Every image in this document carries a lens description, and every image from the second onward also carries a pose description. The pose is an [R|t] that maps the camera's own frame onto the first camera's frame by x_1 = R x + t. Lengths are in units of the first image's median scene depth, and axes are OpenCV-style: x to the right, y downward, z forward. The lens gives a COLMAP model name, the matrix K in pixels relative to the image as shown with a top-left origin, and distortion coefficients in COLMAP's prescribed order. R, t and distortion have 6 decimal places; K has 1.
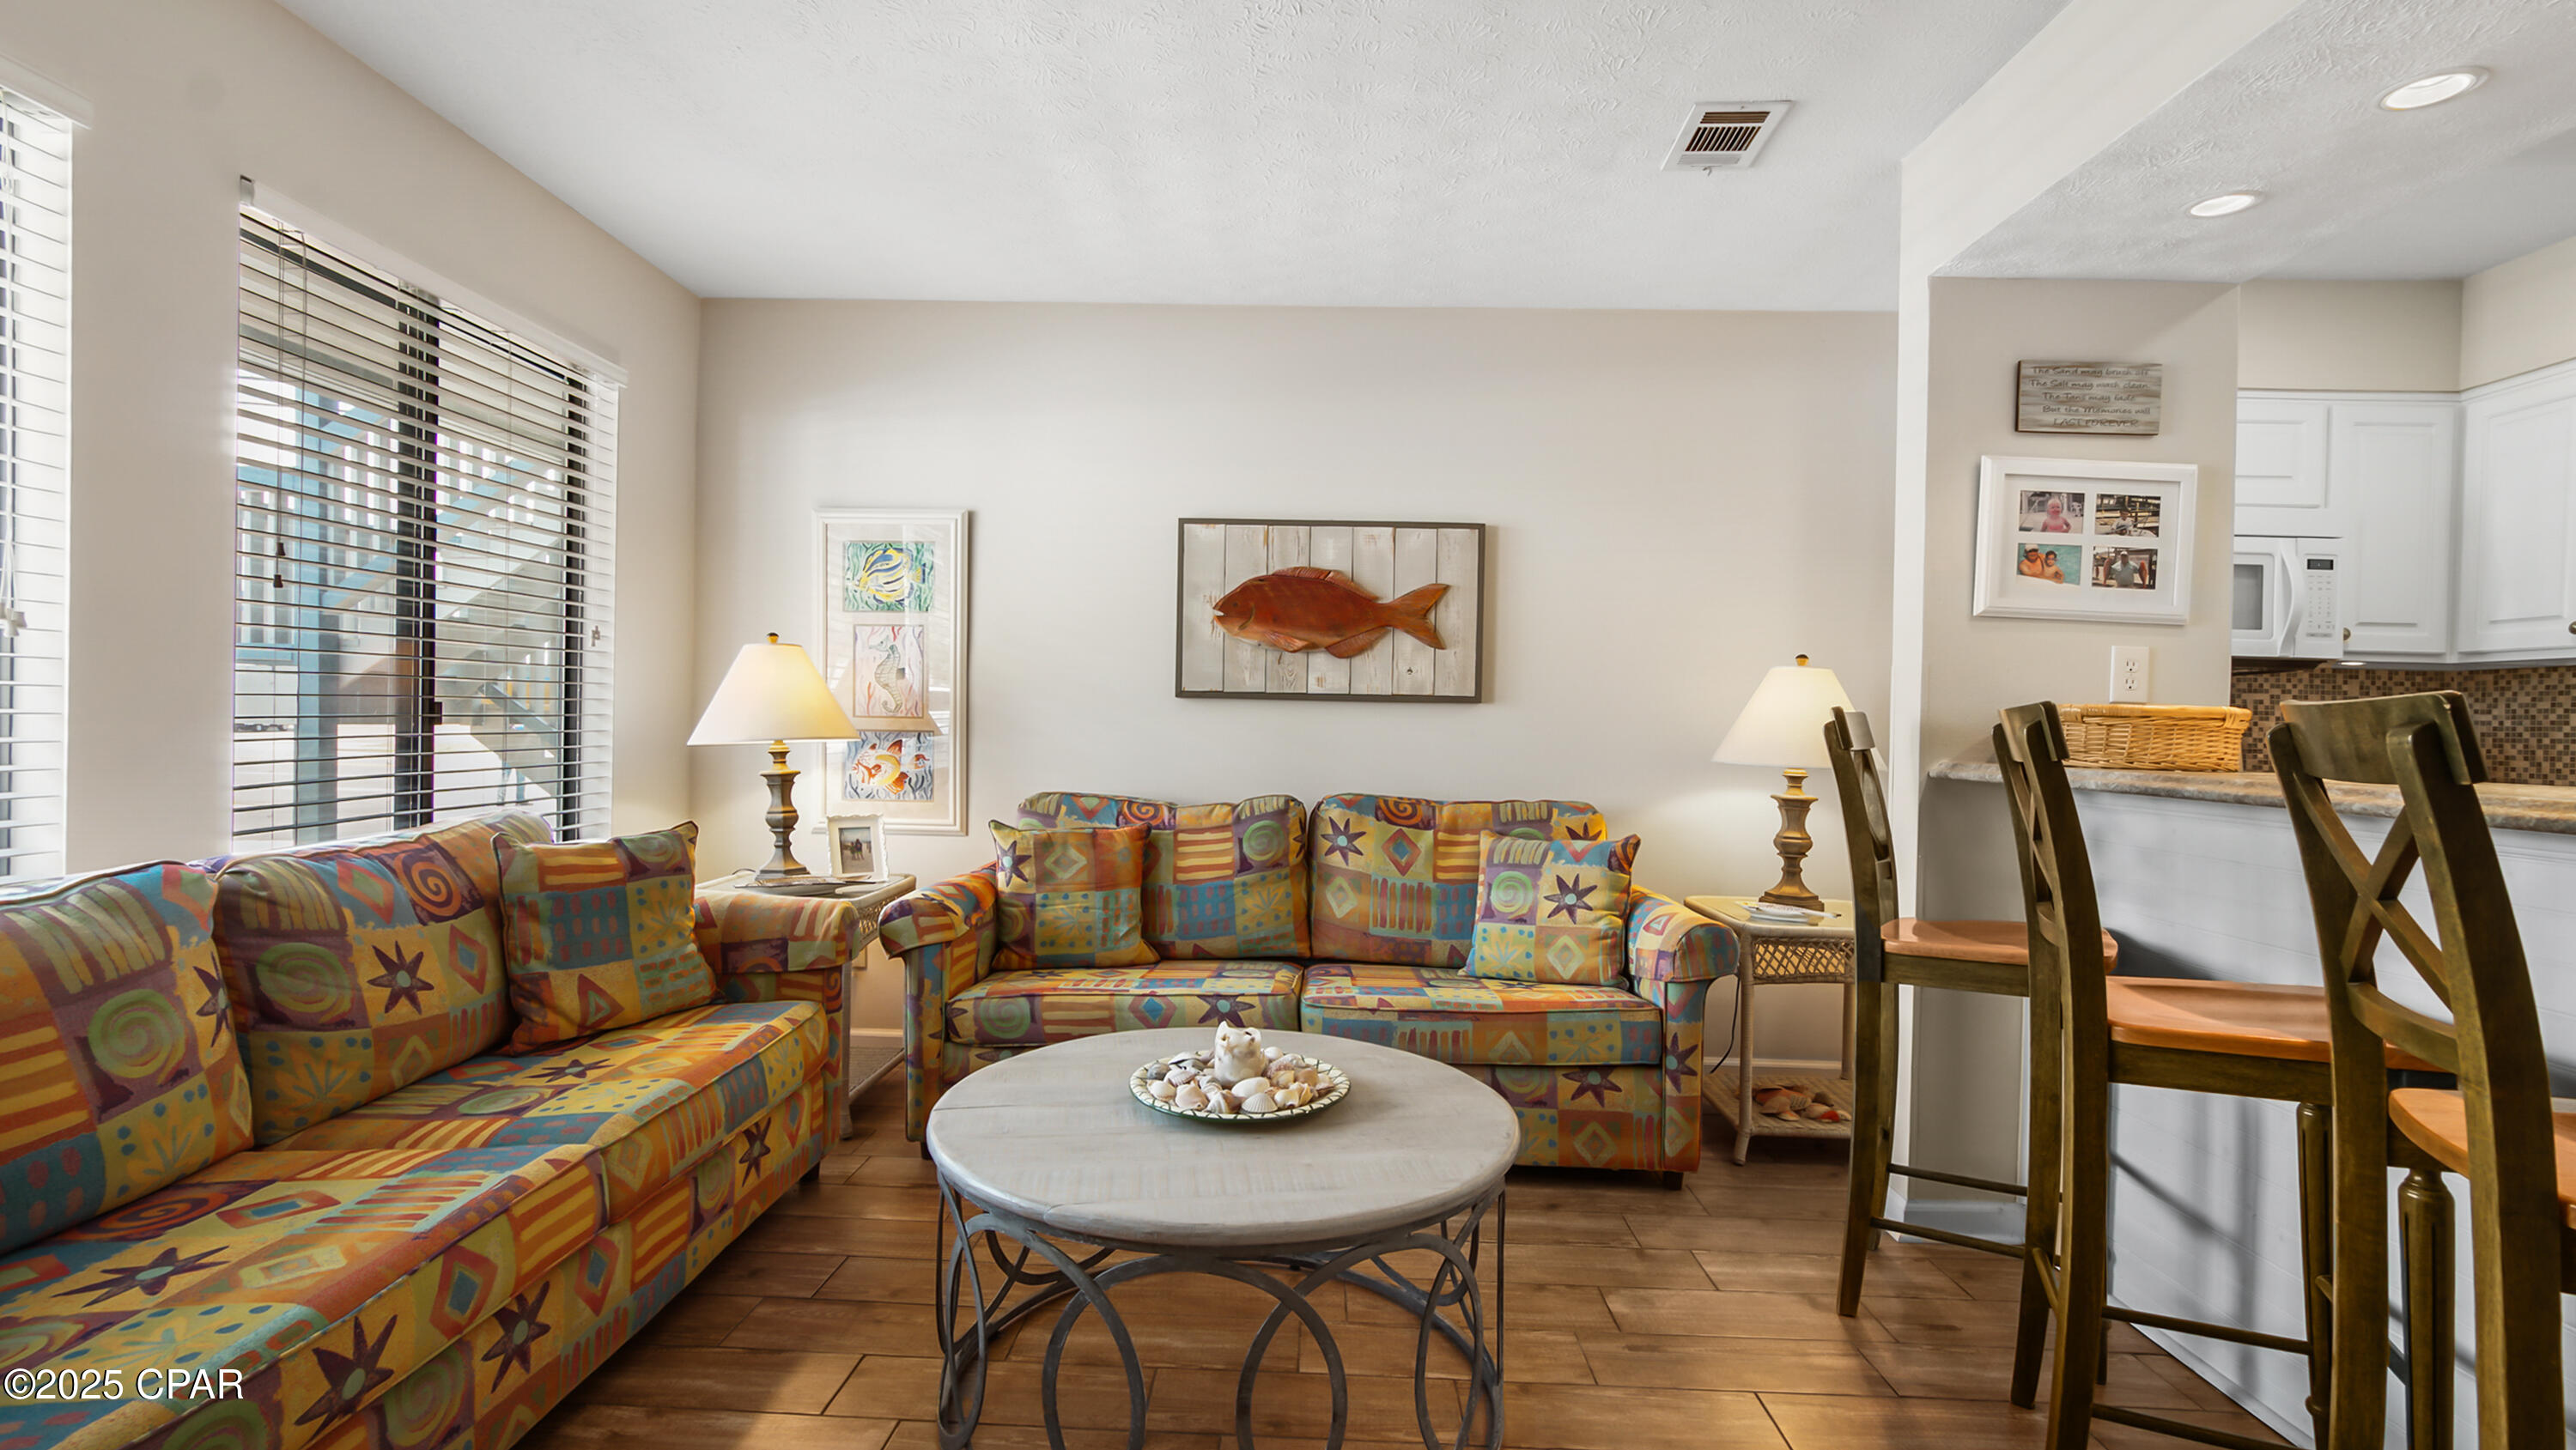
lens RADIAL K [[1151.3, 0, 1283.6], [0, 1151.3, 730.5], [0, 0, 1]] dist [-0.015881, 0.008908]
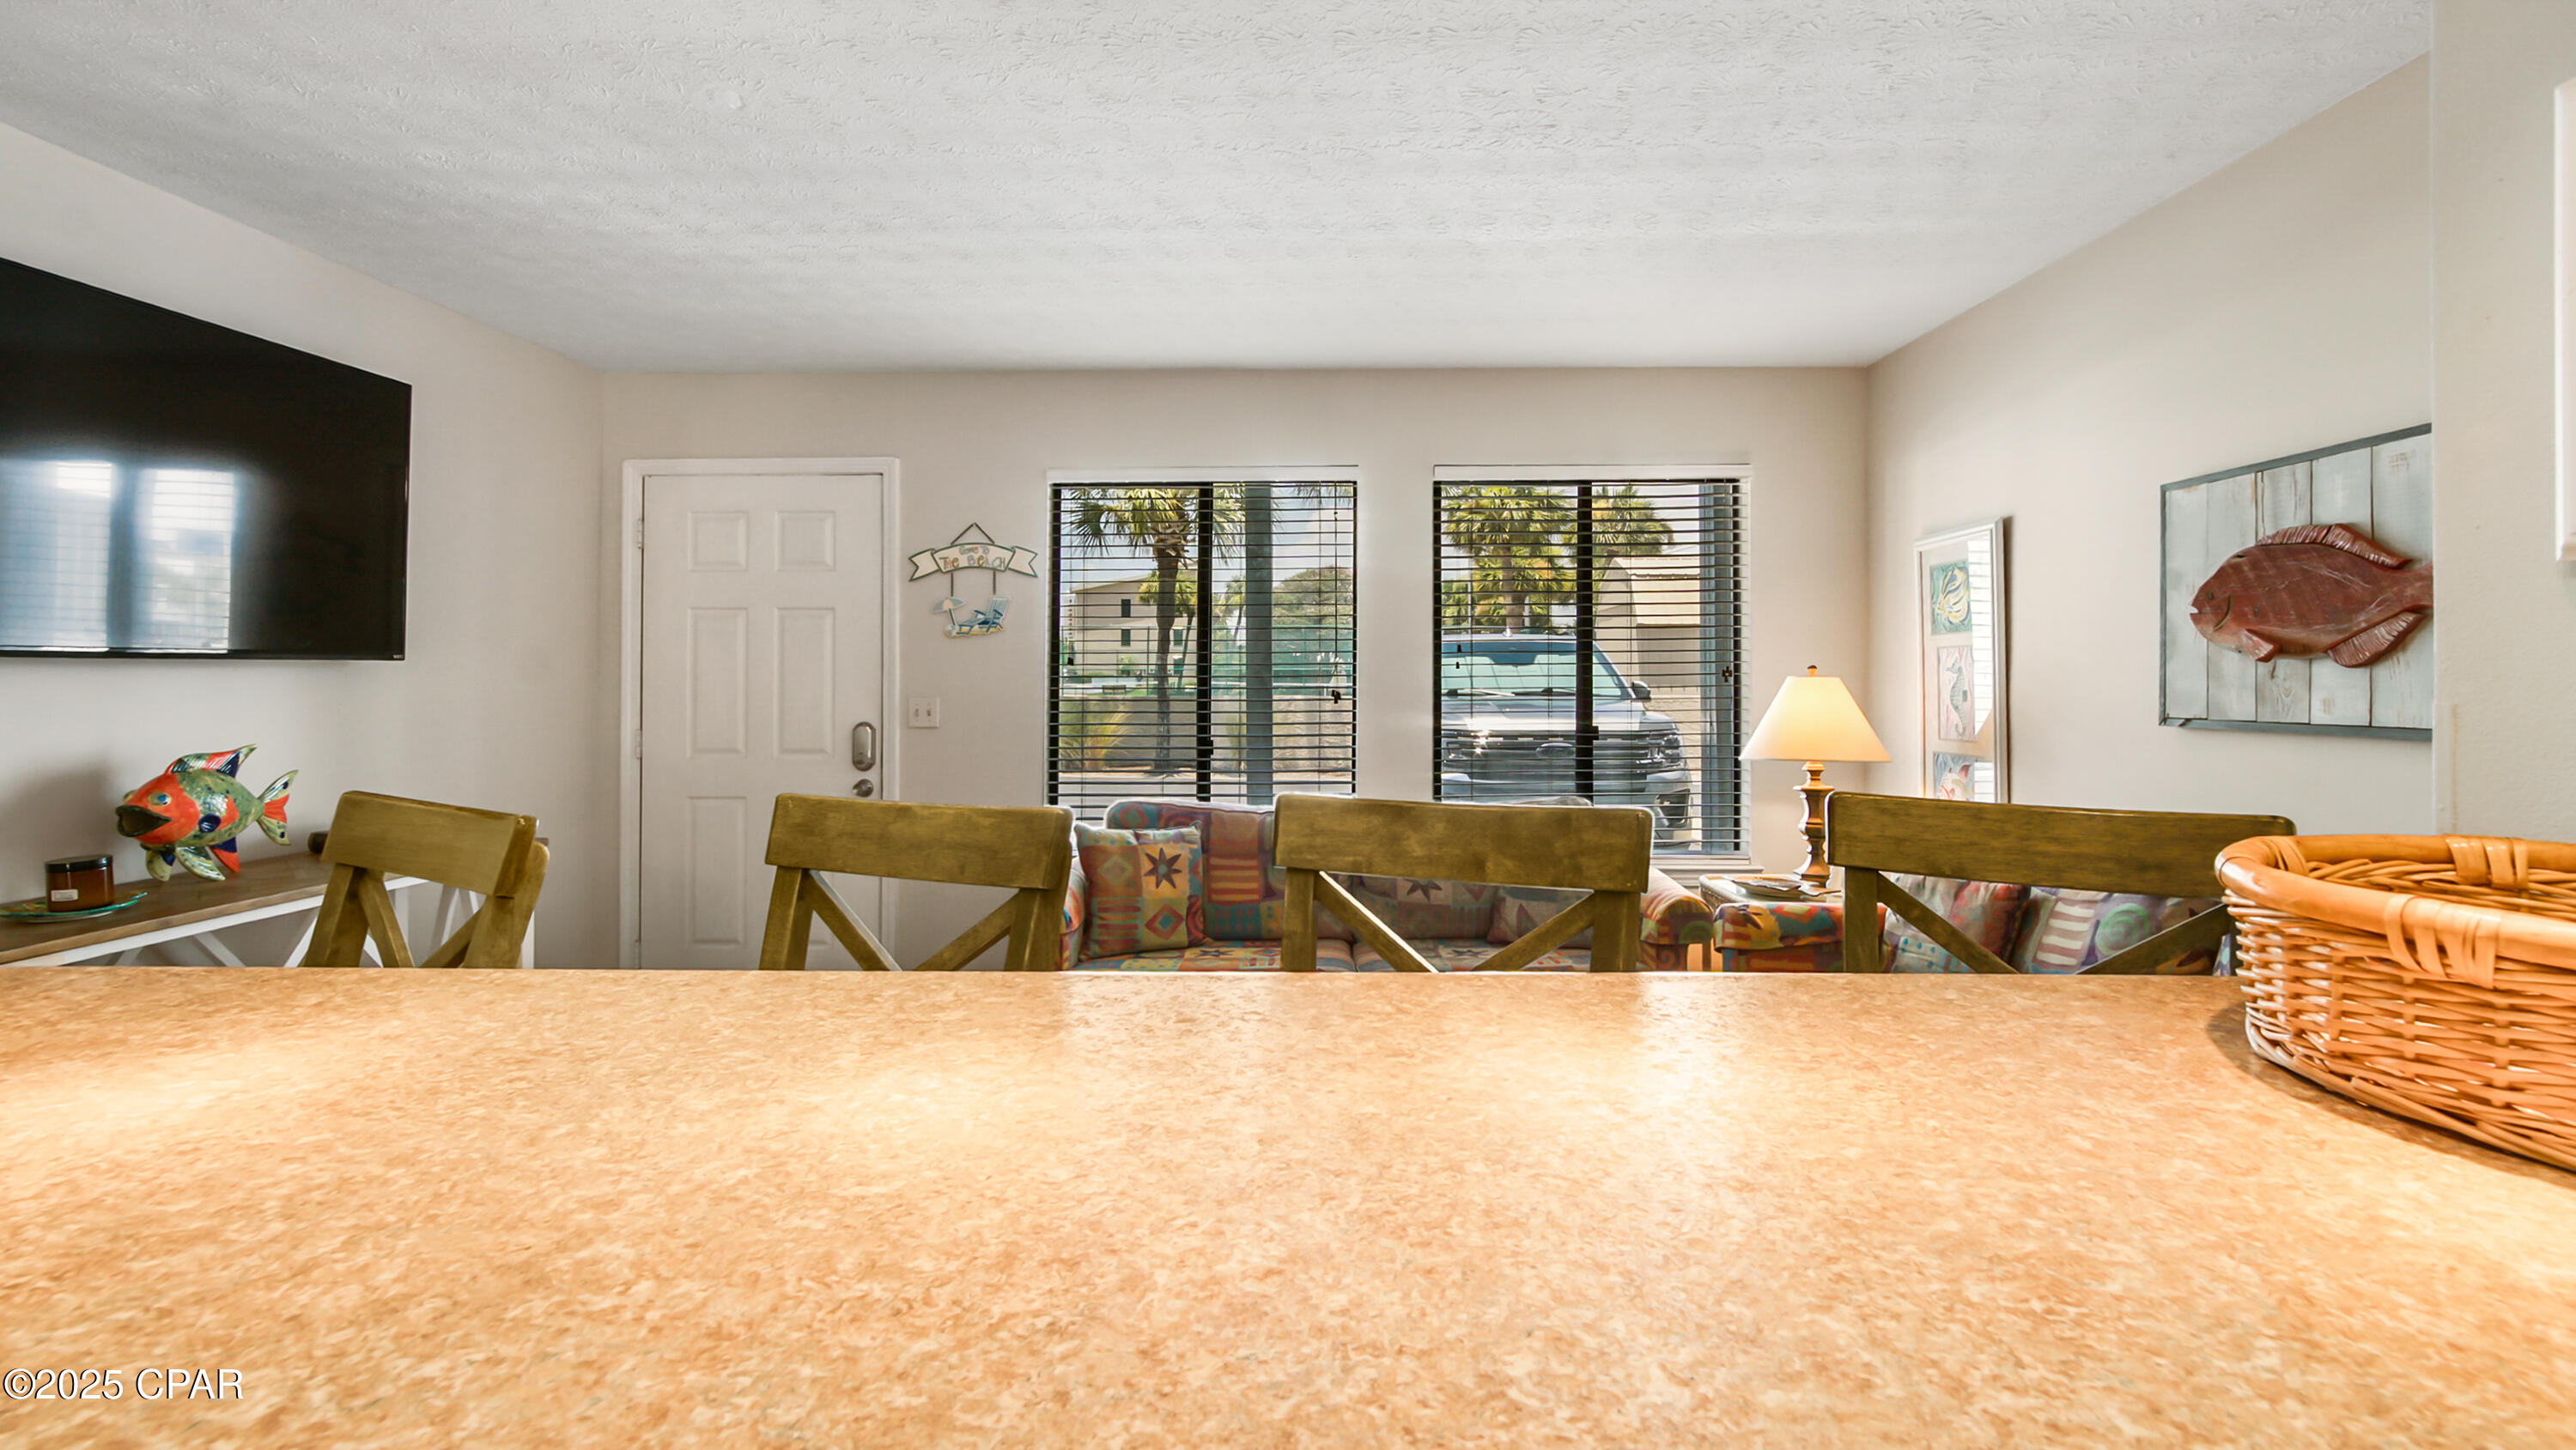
lens RADIAL K [[1168.1, 0, 1289.5], [0, 1168.1, 658.1], [0, 0, 1]] dist [-0.002115, -0.000064]
pose [[0.007219, -0.040252, -0.999163, 0.916898], [-0.007084, 0.999162, -0.040303, -0.053737], [0.999949, 0.007369, 0.006927, 0.604873]]
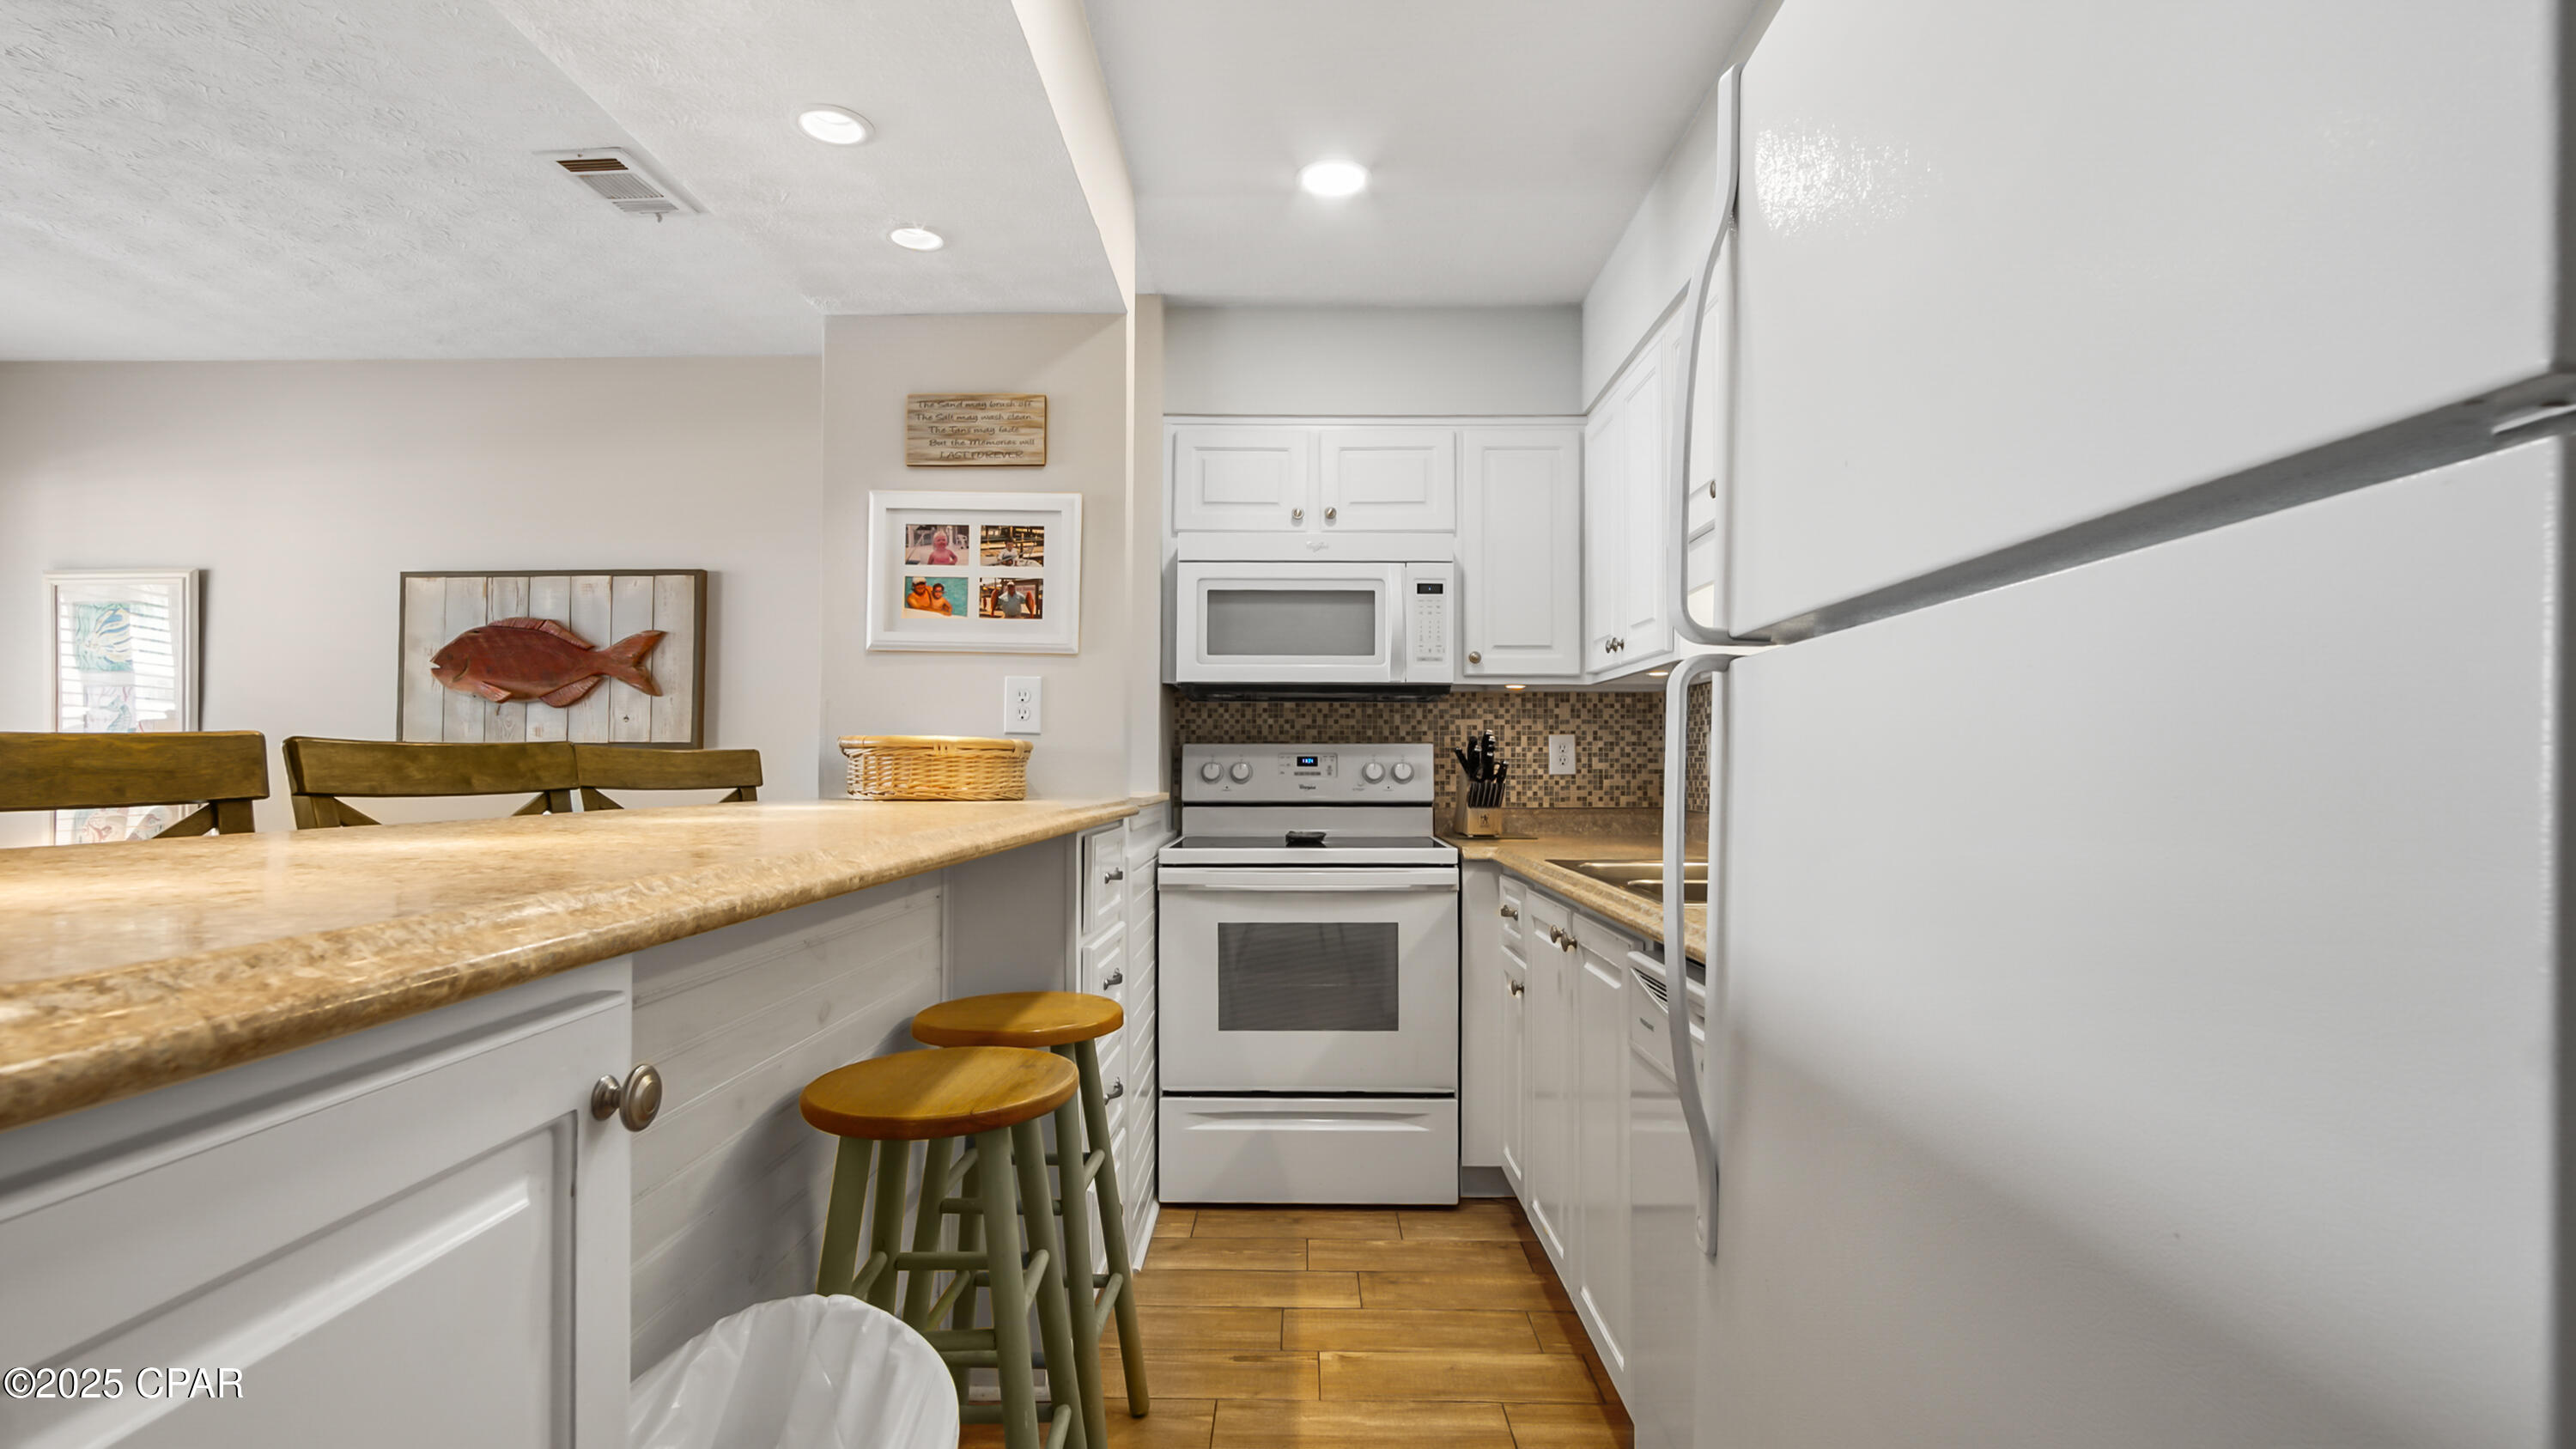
lens RADIAL K [[1162.1, 0, 1274.0], [0, 1162.1, 750.8], [0, 0, 1]] dist [-0.001095, 0.000186]
pose [[0.999662, -0.025517, 0.004925, 0.924468], [0.025628, 0.999384, -0.023979, 0.020647], [-0.004310, 0.024097, 0.999700, -0.012886]]
